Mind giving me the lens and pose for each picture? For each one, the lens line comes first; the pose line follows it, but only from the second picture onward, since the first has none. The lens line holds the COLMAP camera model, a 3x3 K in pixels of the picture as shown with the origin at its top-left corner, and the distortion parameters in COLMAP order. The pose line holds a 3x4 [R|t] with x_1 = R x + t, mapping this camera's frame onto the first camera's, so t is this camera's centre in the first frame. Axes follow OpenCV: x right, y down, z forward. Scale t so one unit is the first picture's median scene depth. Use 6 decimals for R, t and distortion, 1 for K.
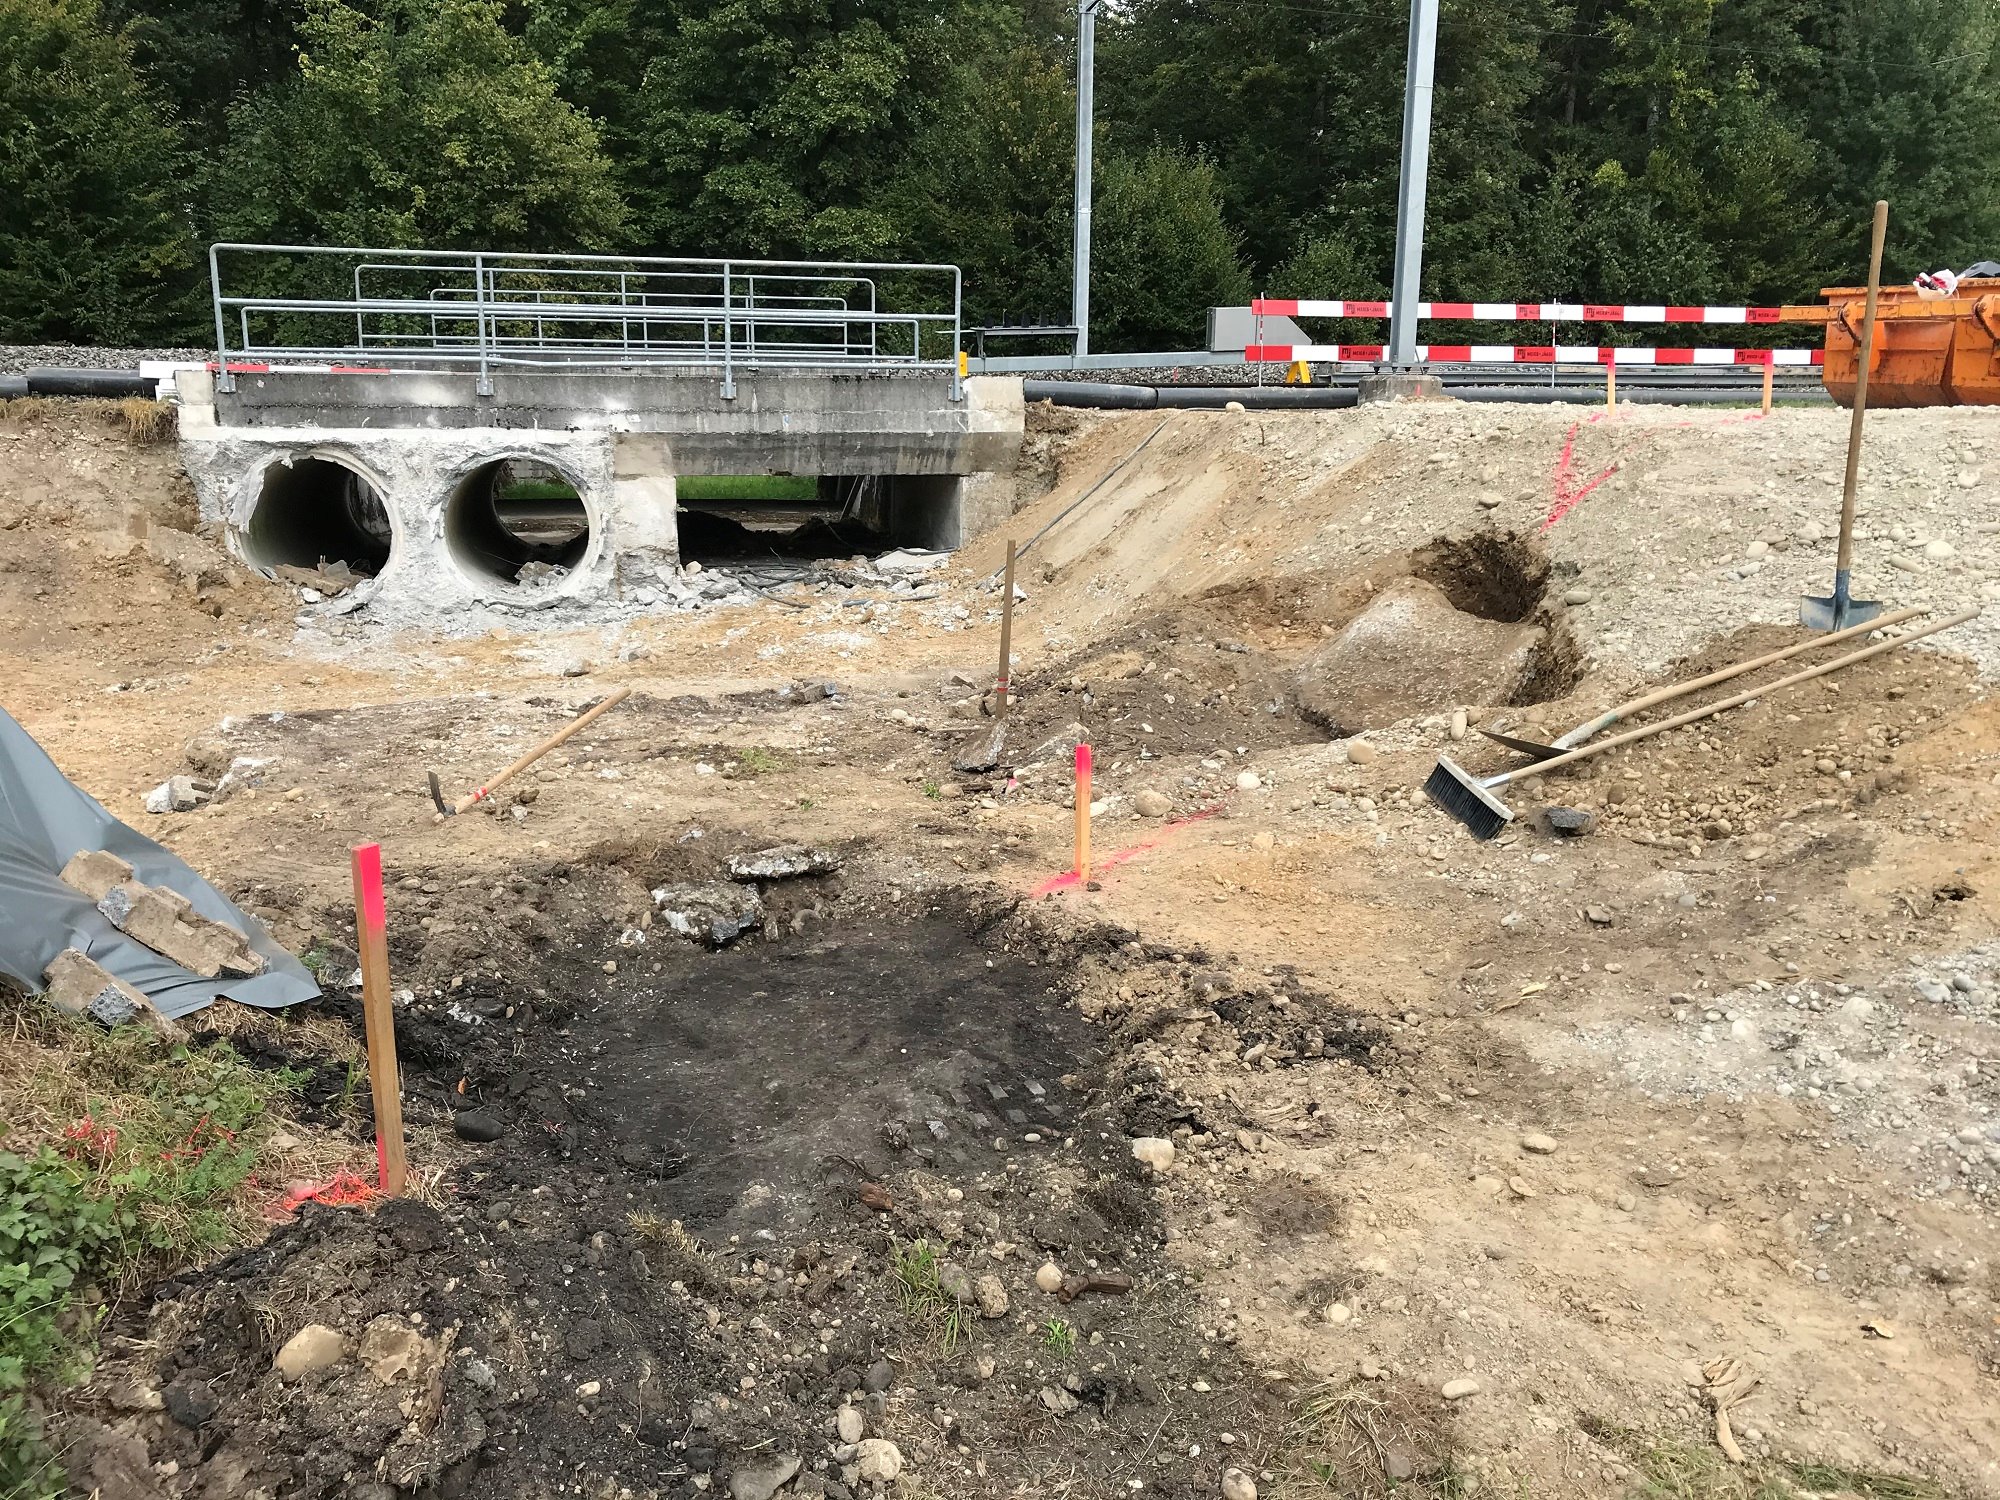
lens RADIAL K [[1644.3, 0, 984.4], [0, 1644.3, 755.3], [0, 0, 1]] dist [0.017361, -0.014864]
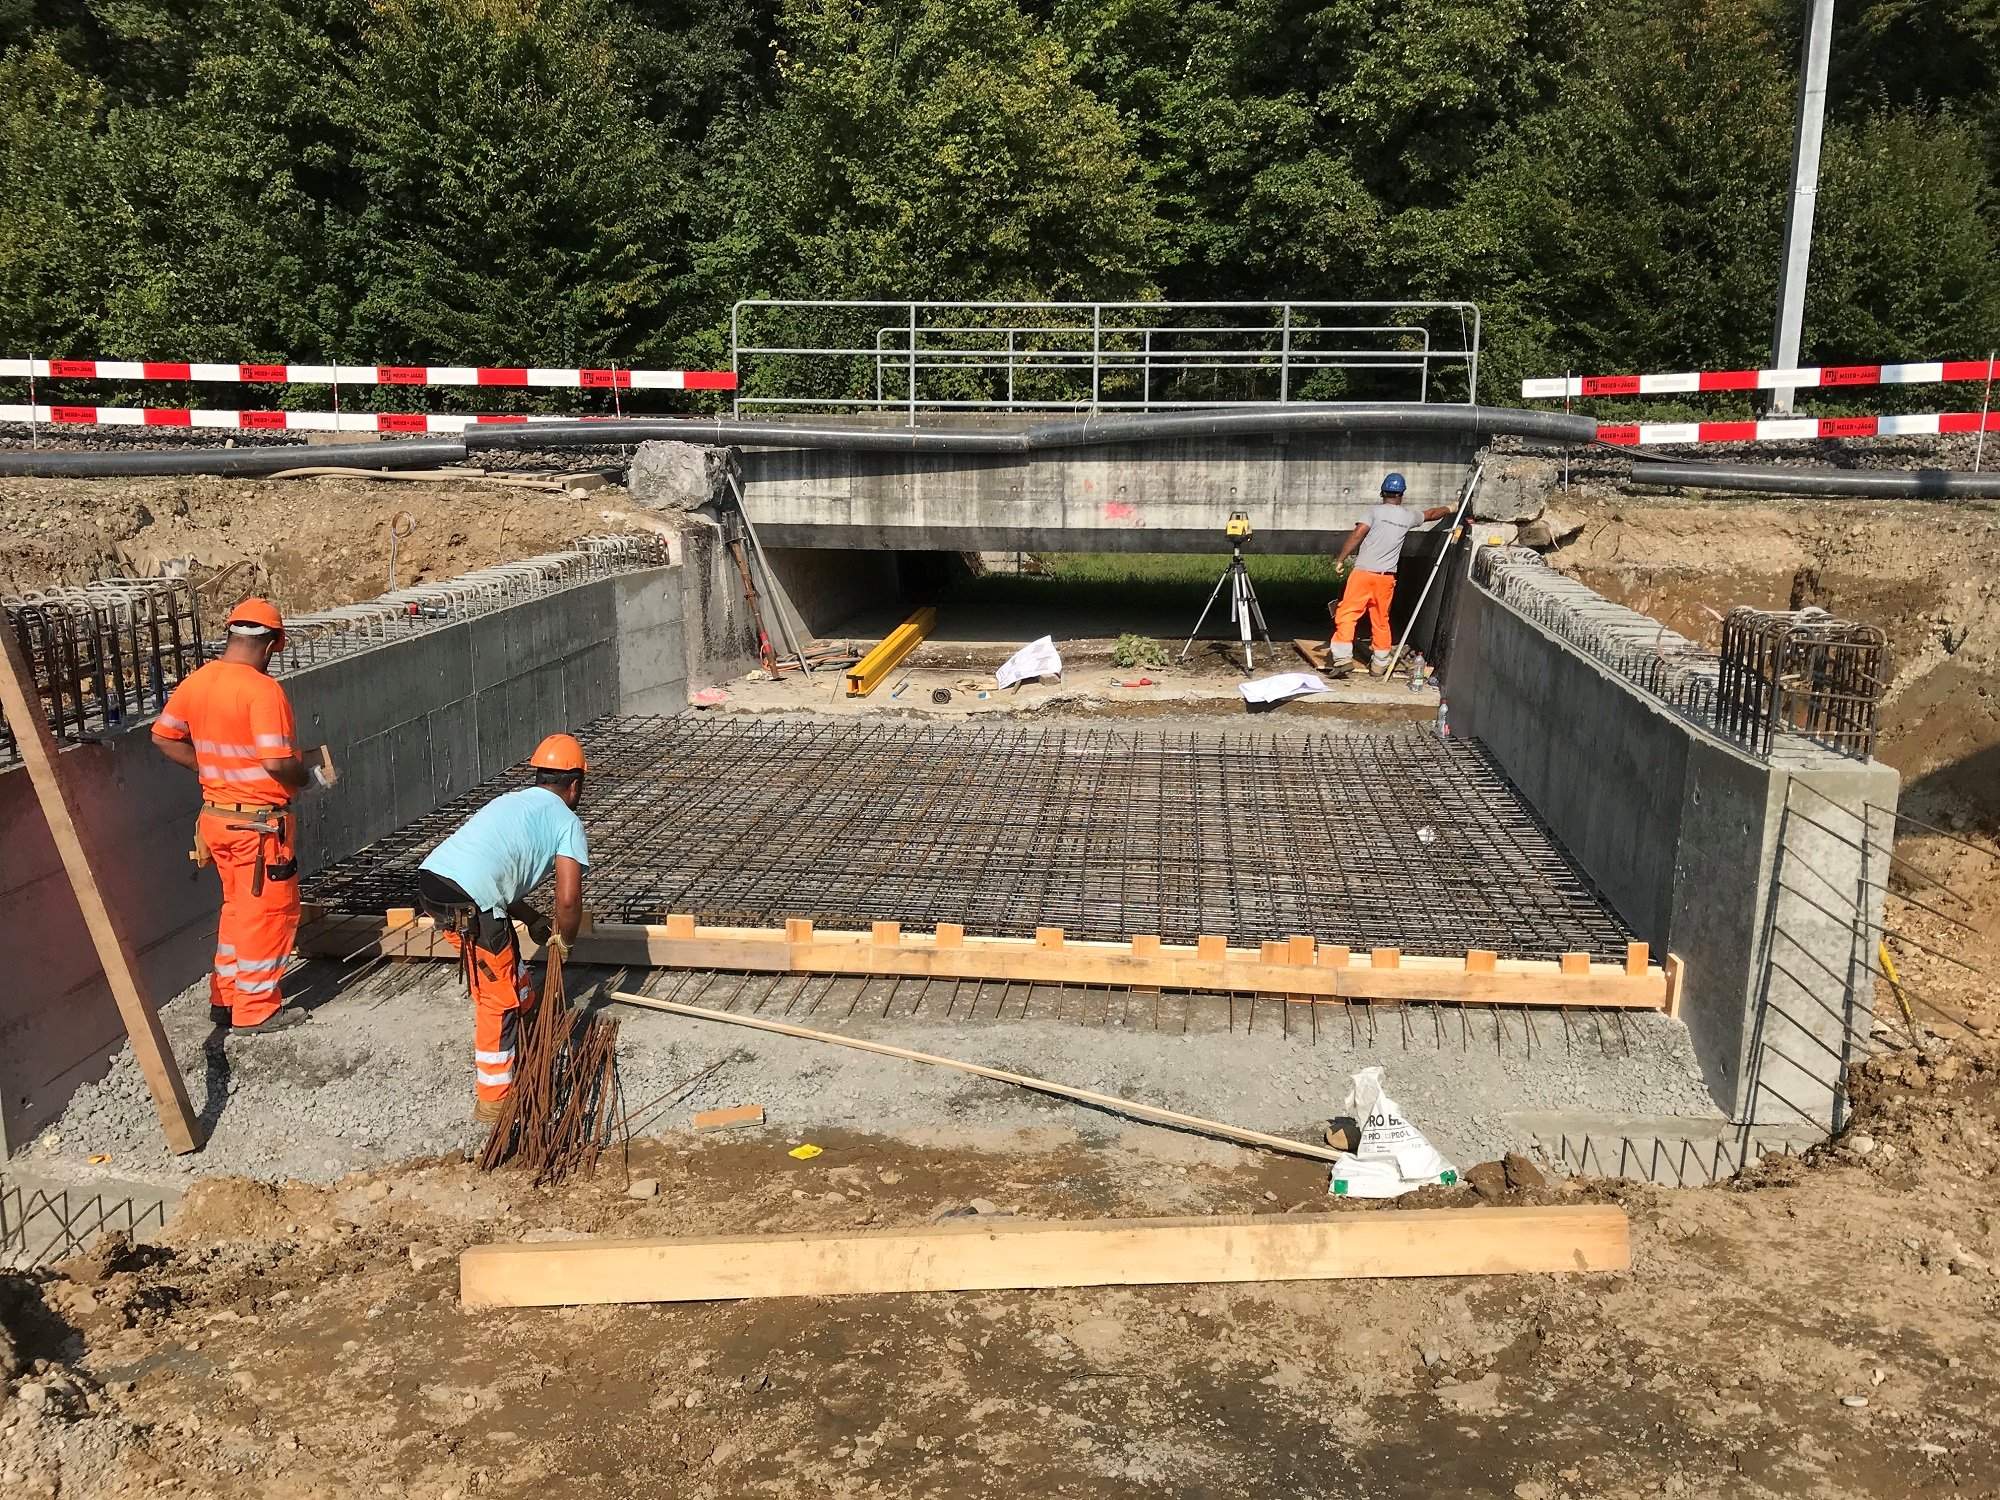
lens RADIAL K [[1644.3, 0, 1005.5], [0, 1644.3, 754.2], [0, 0, 1]] dist [0.017361, -0.014864]
pose [[0.951219, 0.060014, -0.302624, -0.025035], [-0.063477, 0.997982, -0.001609, -0.062301], [0.301917, 0.020740, 0.953109, 0.207540]]
